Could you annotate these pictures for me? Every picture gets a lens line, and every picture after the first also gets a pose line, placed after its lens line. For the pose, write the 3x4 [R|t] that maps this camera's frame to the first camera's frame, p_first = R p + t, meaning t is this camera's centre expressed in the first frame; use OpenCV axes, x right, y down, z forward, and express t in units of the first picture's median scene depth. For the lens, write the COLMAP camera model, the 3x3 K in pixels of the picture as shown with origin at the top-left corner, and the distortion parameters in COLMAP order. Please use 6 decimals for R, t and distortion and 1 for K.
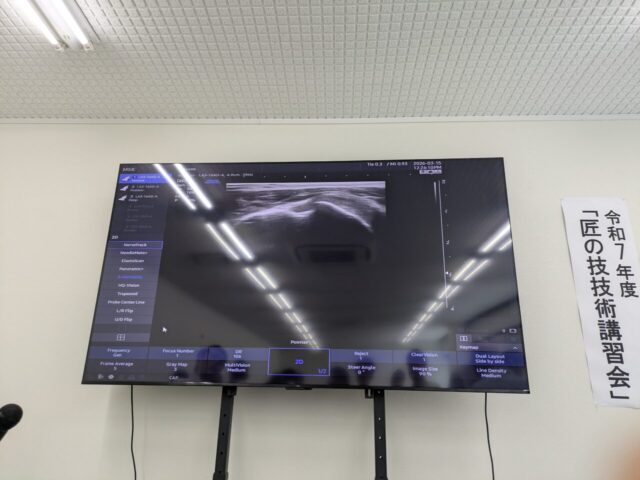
lens RADIAL K [[467.8, 0, 312.8], [0, 467.8, 258.9], [0, 0, 1]] dist [0.026623, -0.008892]
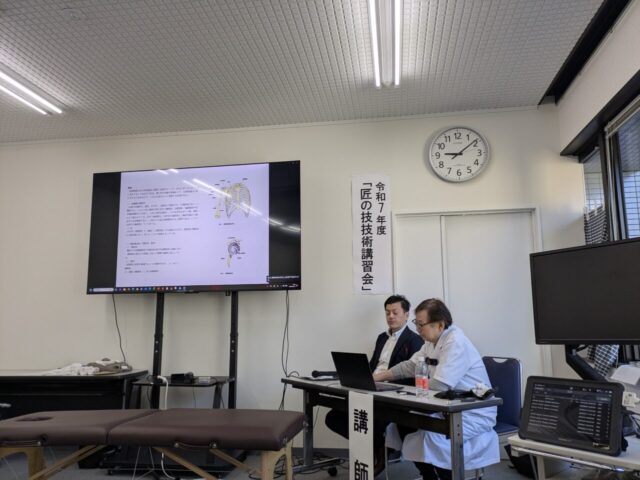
lens RADIAL K [[463.9, 0, 316.9], [0, 463.9, 246.1], [0, 0, 1]] dist [0.037943, -0.023220]
pose [[0.996058, -0.045346, -0.076241, 0.559142], [0.058816, 0.980987, 0.184944, -0.212420], [0.066405, -0.188699, 0.979787, -0.729119]]
